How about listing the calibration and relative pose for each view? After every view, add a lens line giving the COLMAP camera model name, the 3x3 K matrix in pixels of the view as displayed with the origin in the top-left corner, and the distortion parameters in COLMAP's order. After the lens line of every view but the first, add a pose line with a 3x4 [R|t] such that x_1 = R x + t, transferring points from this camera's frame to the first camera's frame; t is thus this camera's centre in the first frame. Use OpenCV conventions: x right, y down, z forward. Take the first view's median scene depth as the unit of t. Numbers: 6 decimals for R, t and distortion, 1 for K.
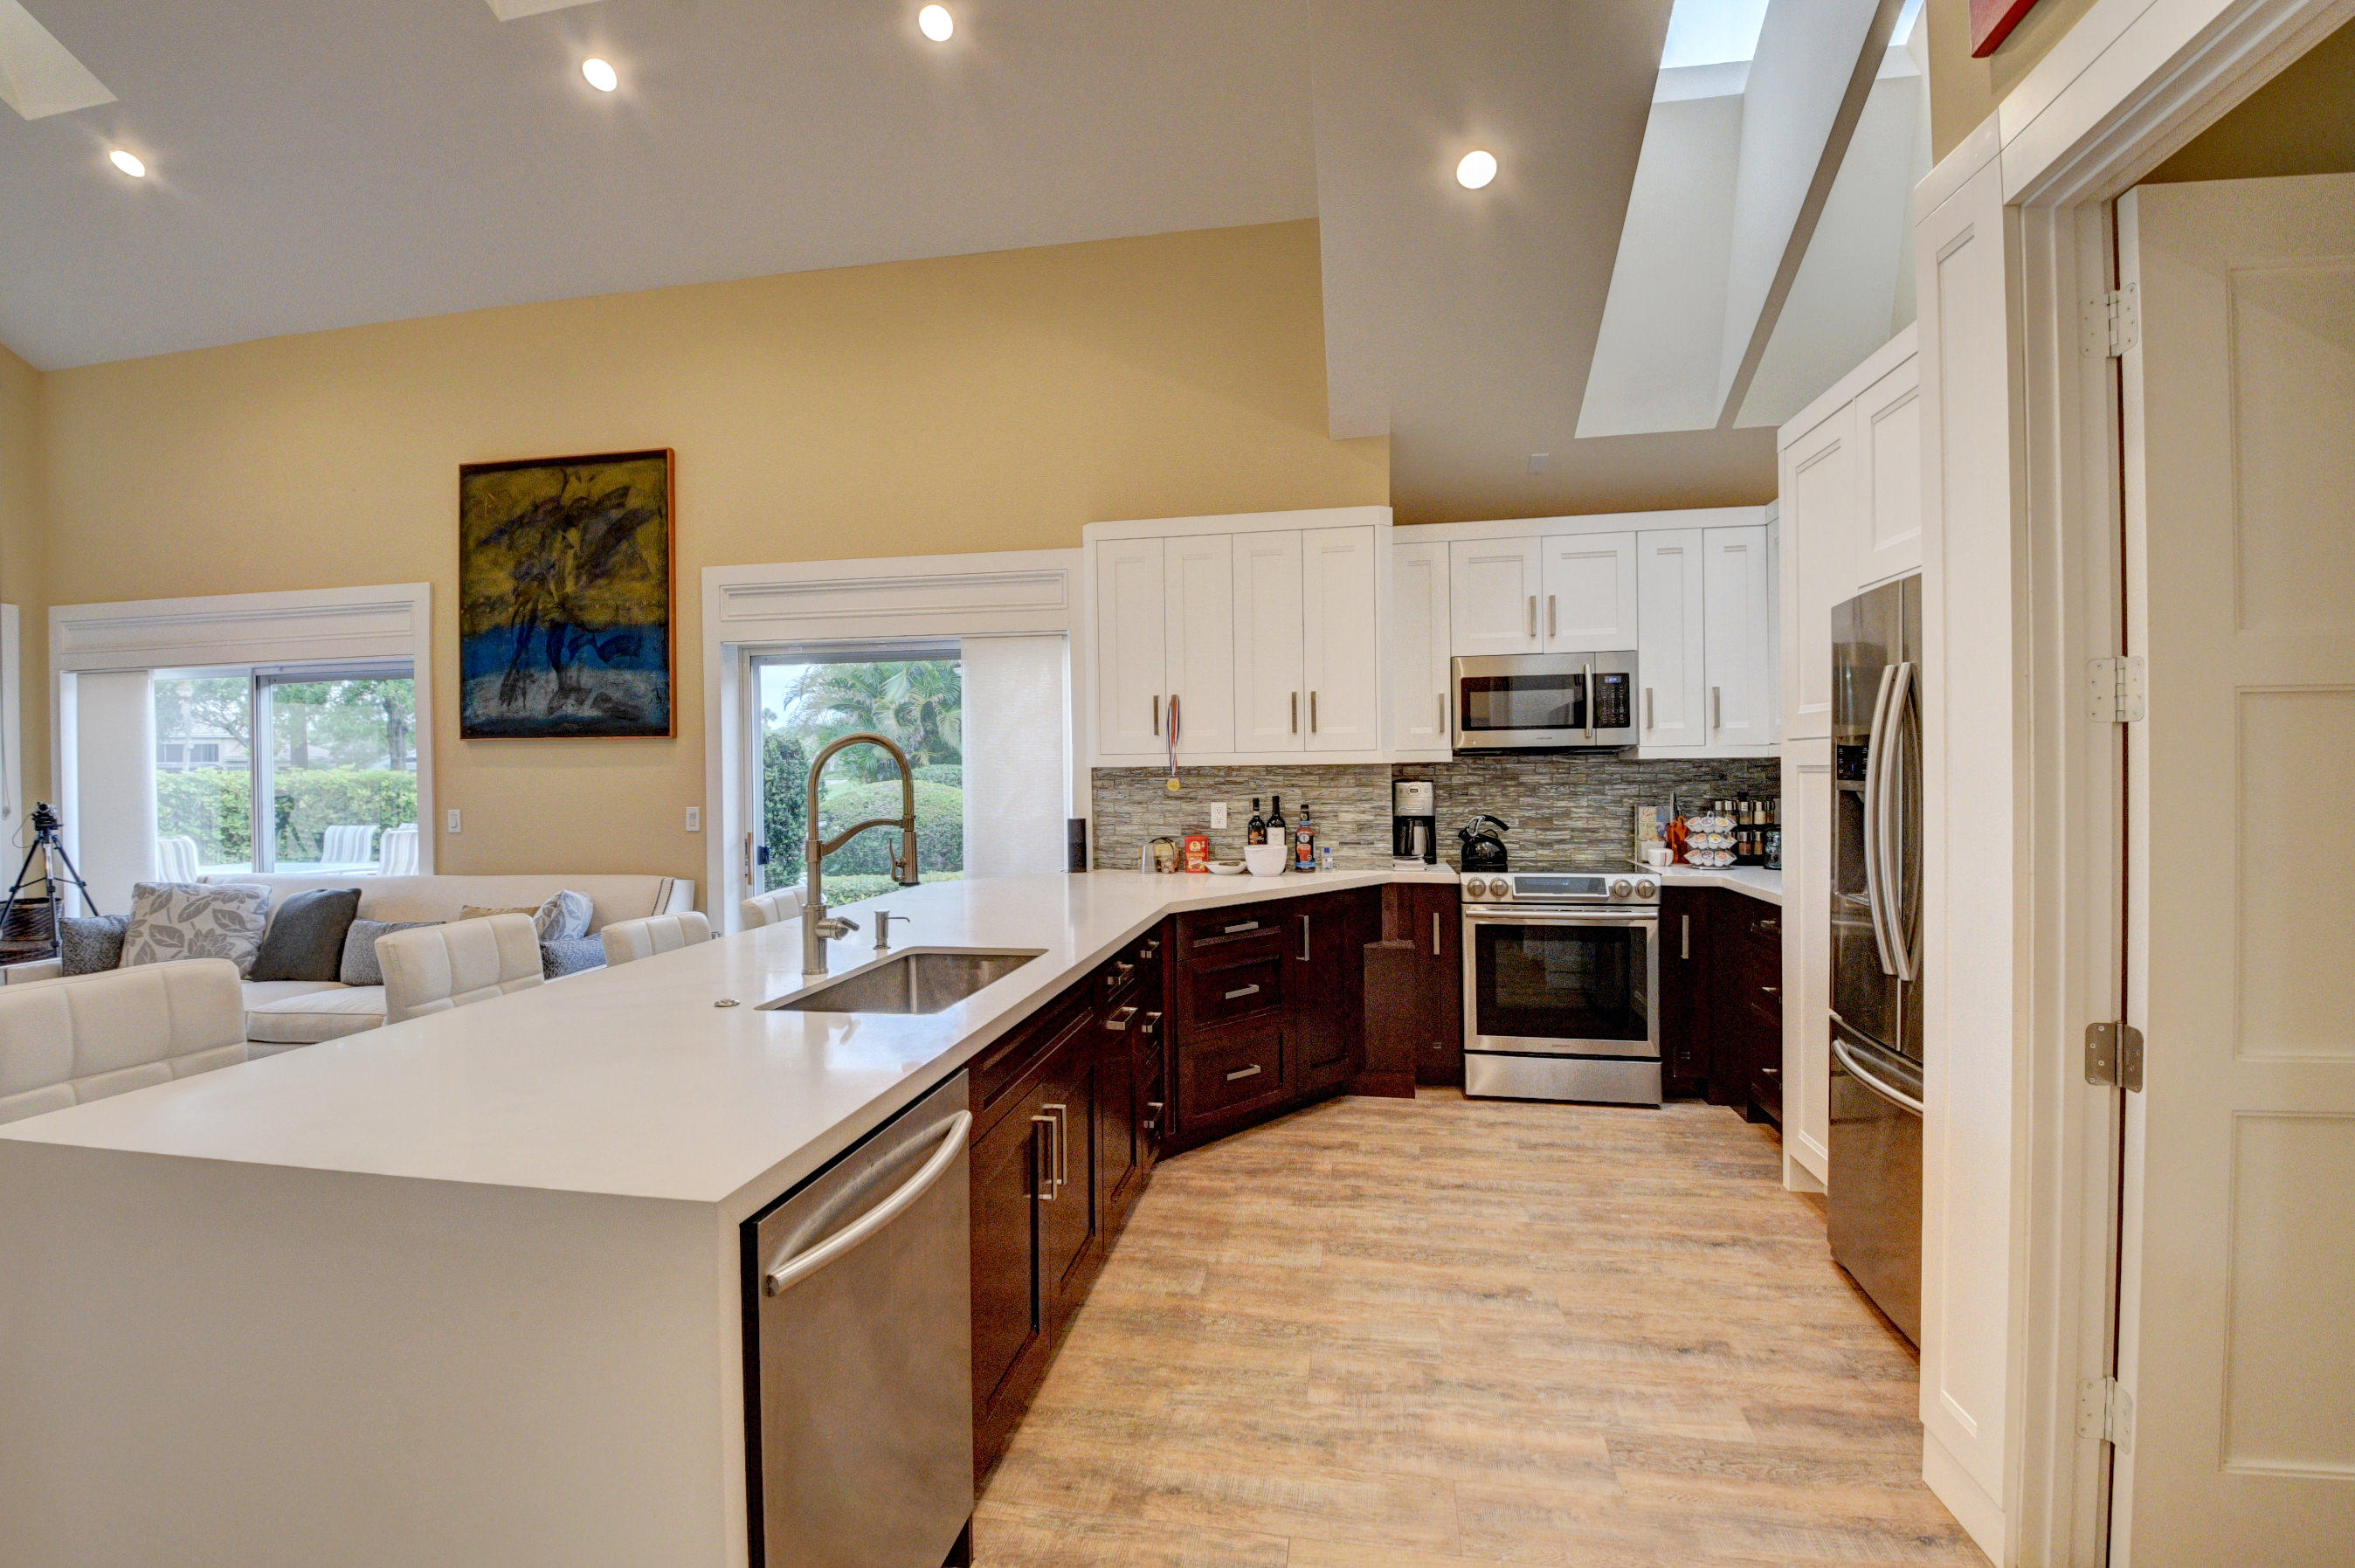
lens RADIAL K [[1037.3, 0, 1176.5], [0, 1037.3, 768.7], [0, 0, 1]] dist [0.036400, -0.046425]
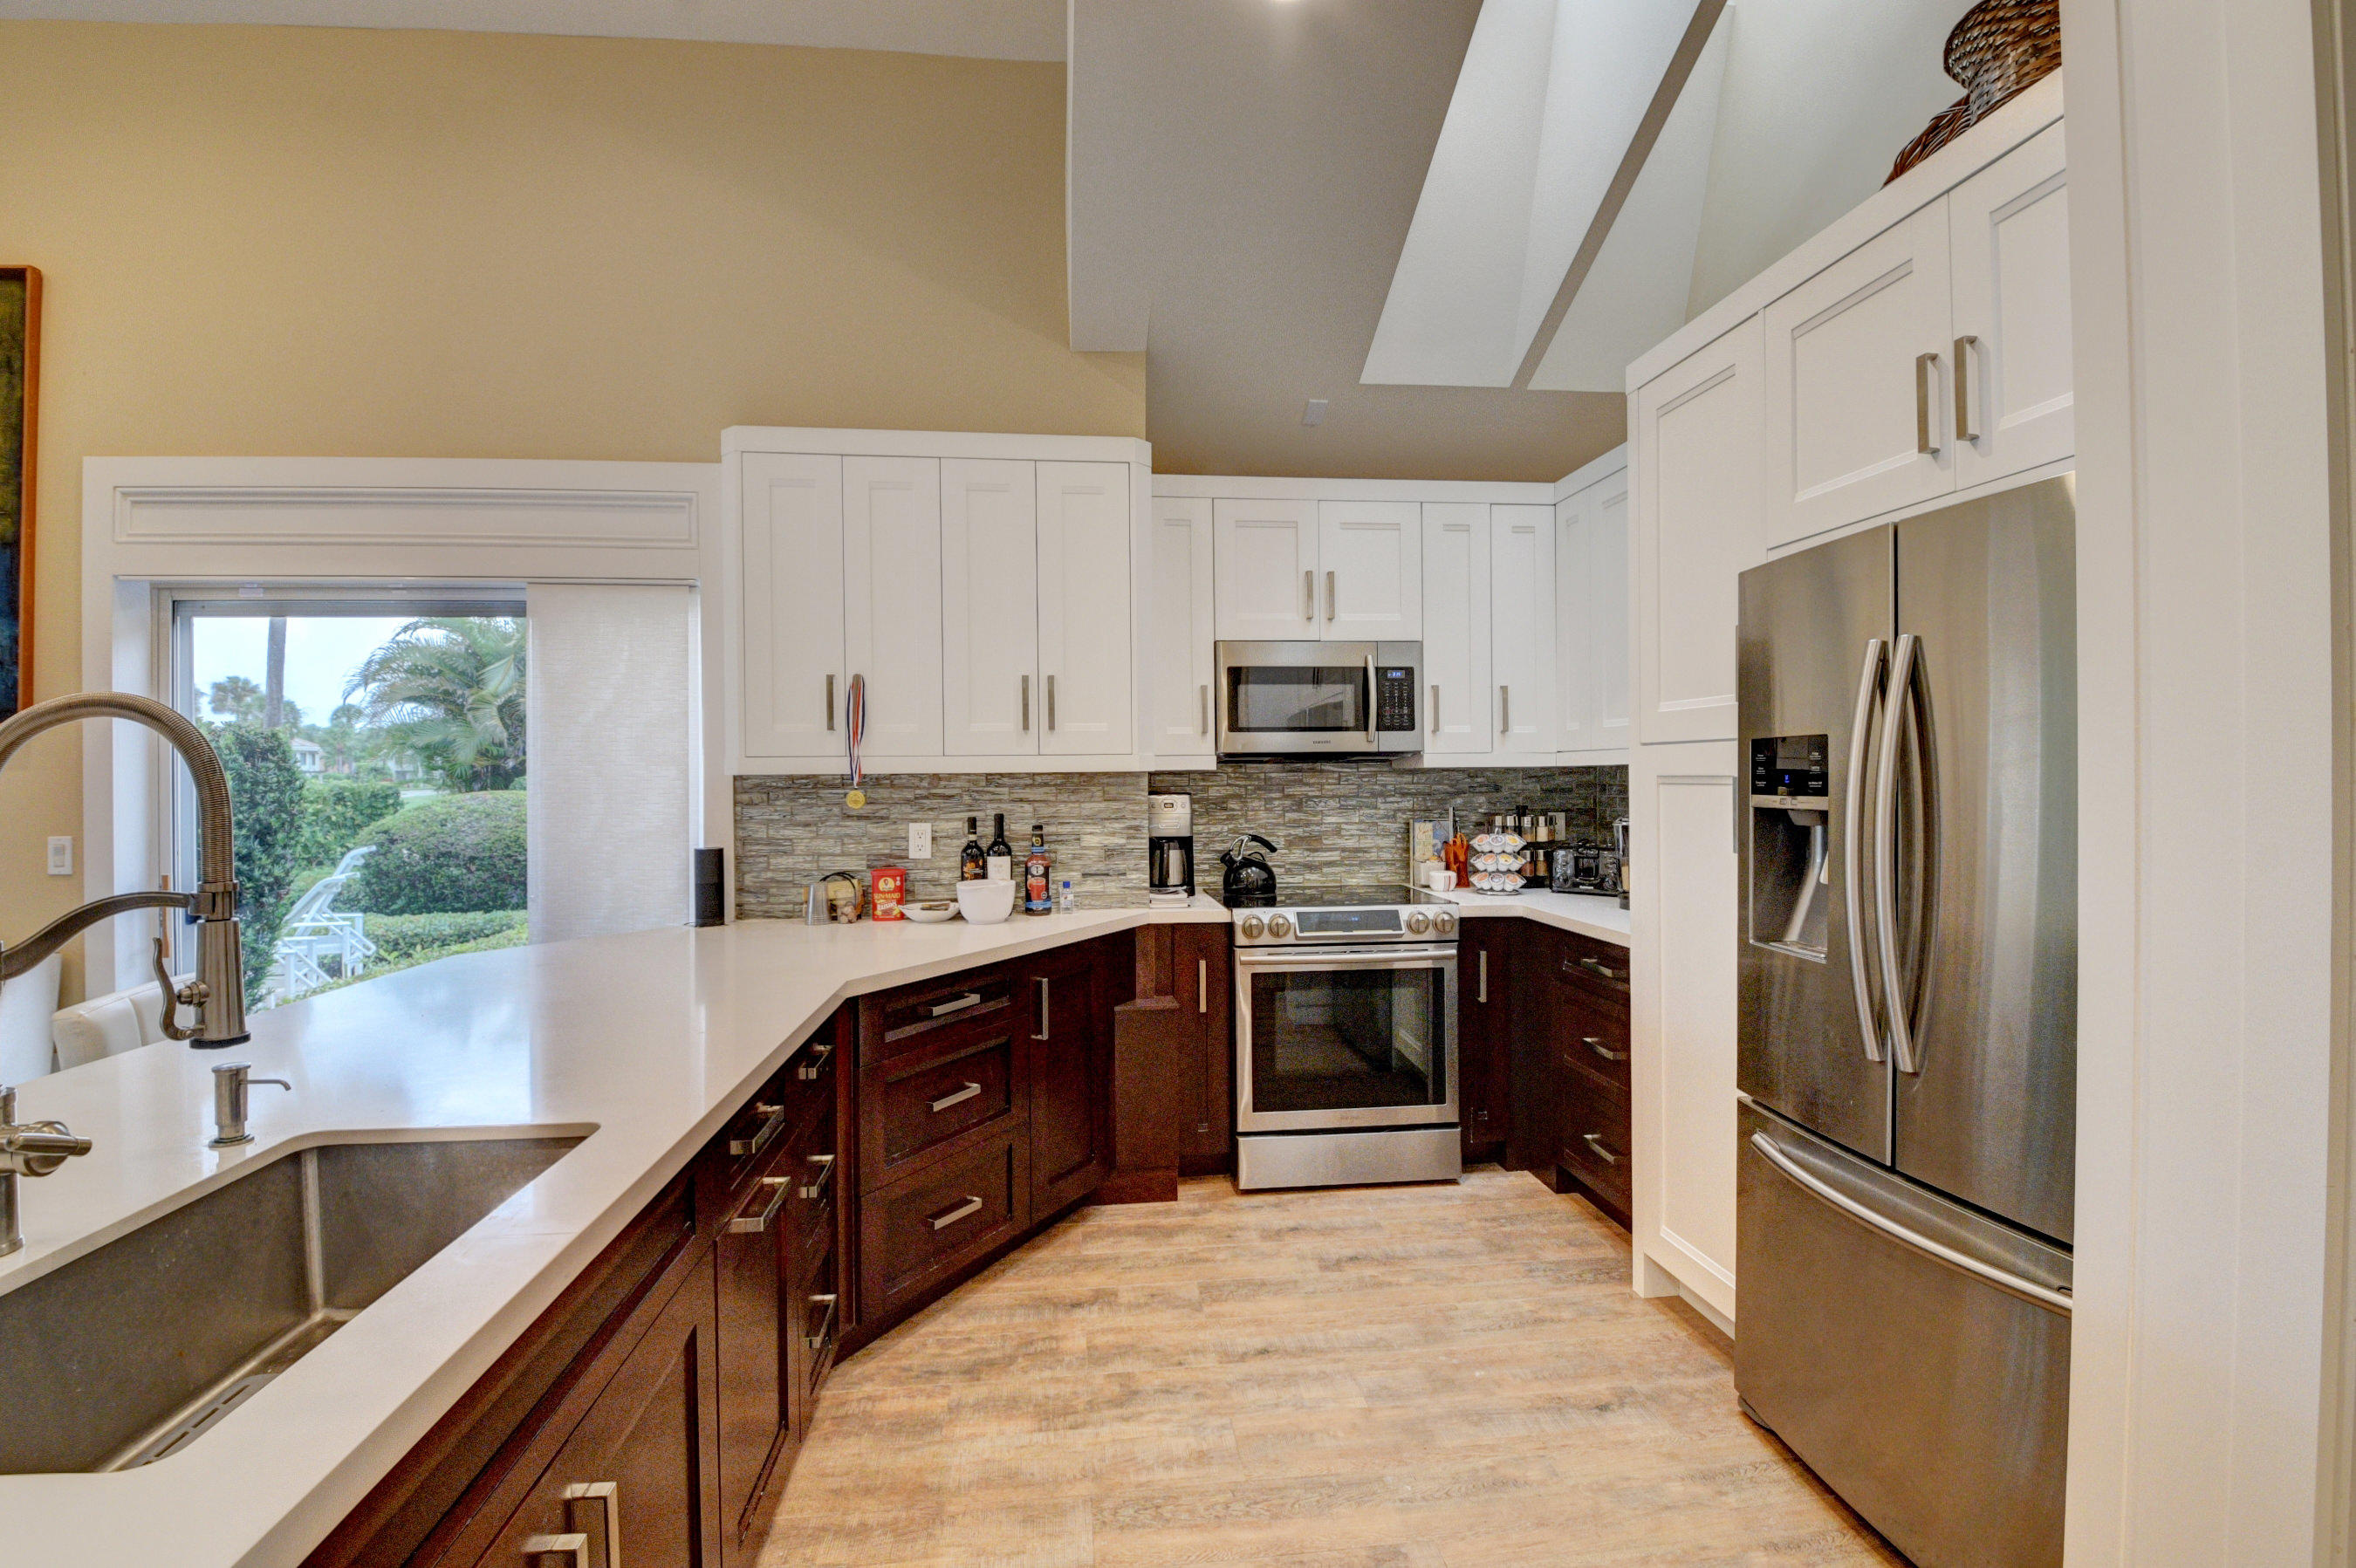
lens RADIAL K [[1037.7, 0, 1177.0], [0, 1037.7, 768.7], [0, 0, 1]] dist [0.036400, -0.046425]
pose [[0.956333, 0.005128, 0.292233, -0.000940], [-0.002598, 0.999956, -0.009047, -0.000078], [-0.292267, 0.007893, 0.956304, 0.244703]]
